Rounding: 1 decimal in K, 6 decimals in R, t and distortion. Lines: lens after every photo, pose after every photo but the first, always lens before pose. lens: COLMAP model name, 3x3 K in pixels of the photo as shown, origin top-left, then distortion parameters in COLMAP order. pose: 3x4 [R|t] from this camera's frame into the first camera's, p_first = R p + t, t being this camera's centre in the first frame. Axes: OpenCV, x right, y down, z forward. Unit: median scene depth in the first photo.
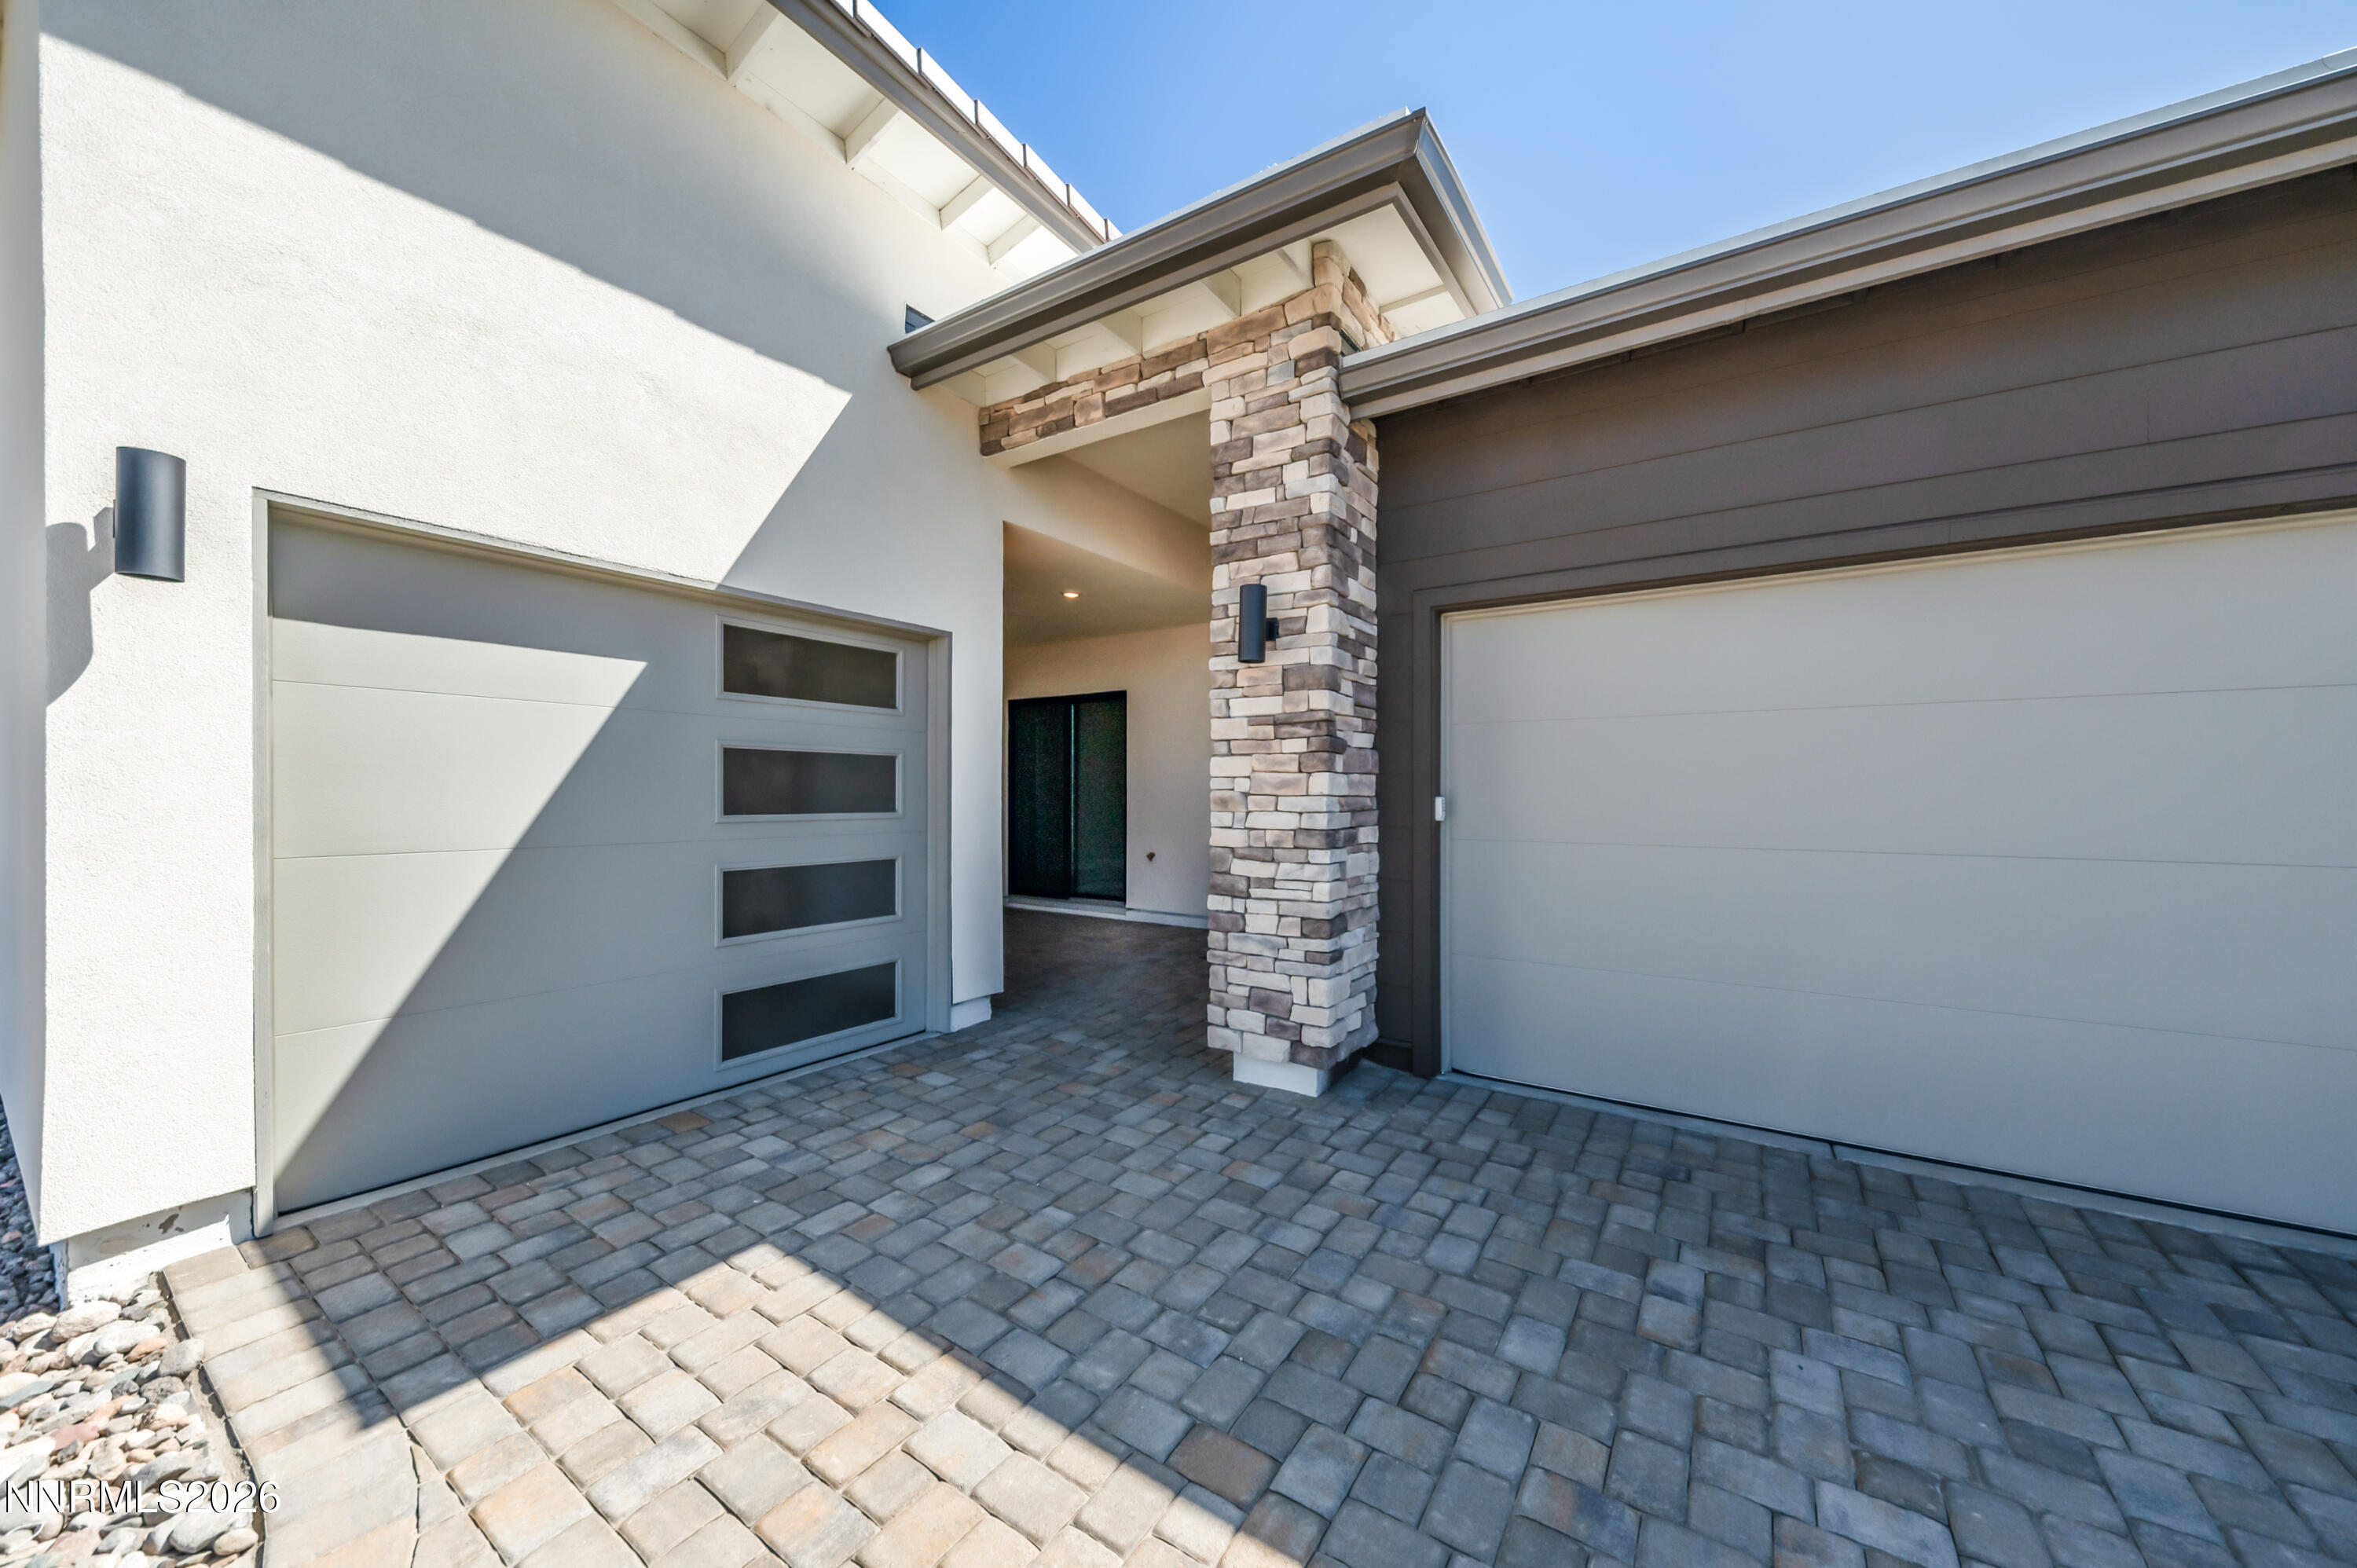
lens RADIAL K [[813.7, 0, 1190.6], [0, 813.7, 798.0], [0, 0, 1]] dist [0.006596, -0.000126]
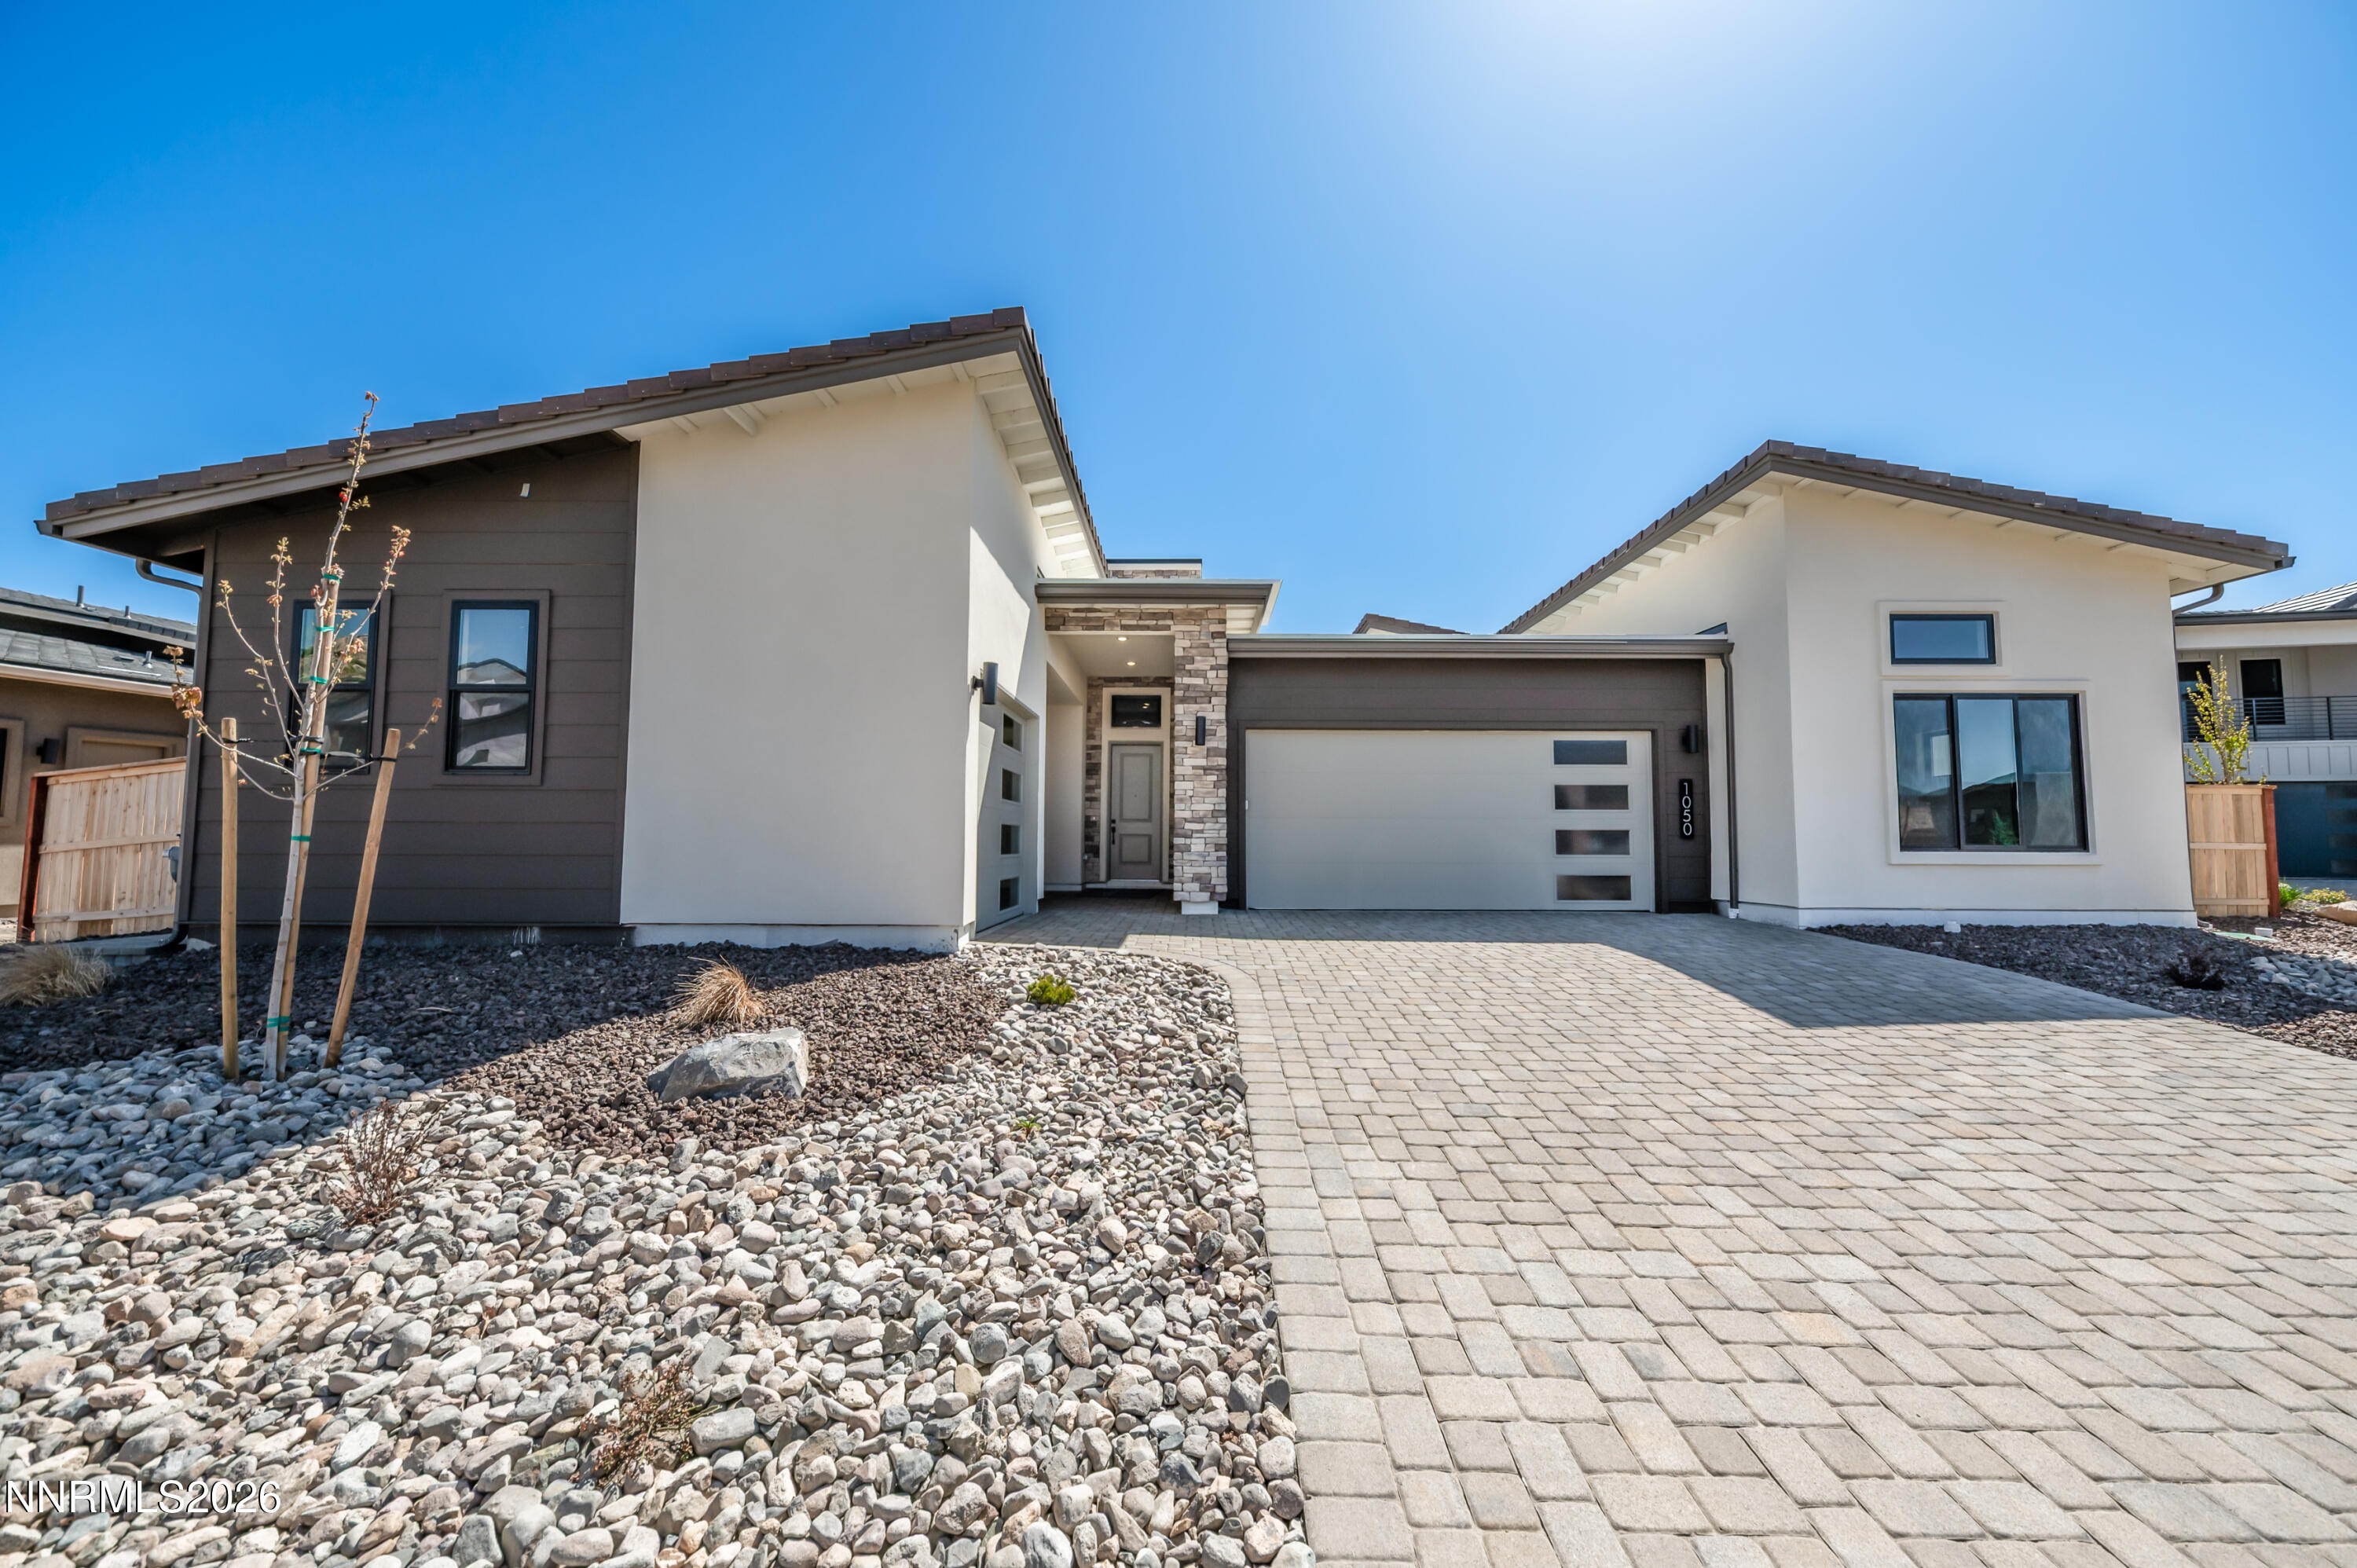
lens RADIAL K [[813.7, 0, 1190.6], [0, 813.7, 798.0], [0, 0, 1]] dist [0.006596, -0.000126]
pose [[0.815751, 0.038686, 0.577108, -1.381615], [-0.001209, 0.997873, -0.065184, 0.163437], [-0.578402, 0.052476, 0.814062, -1.041726]]
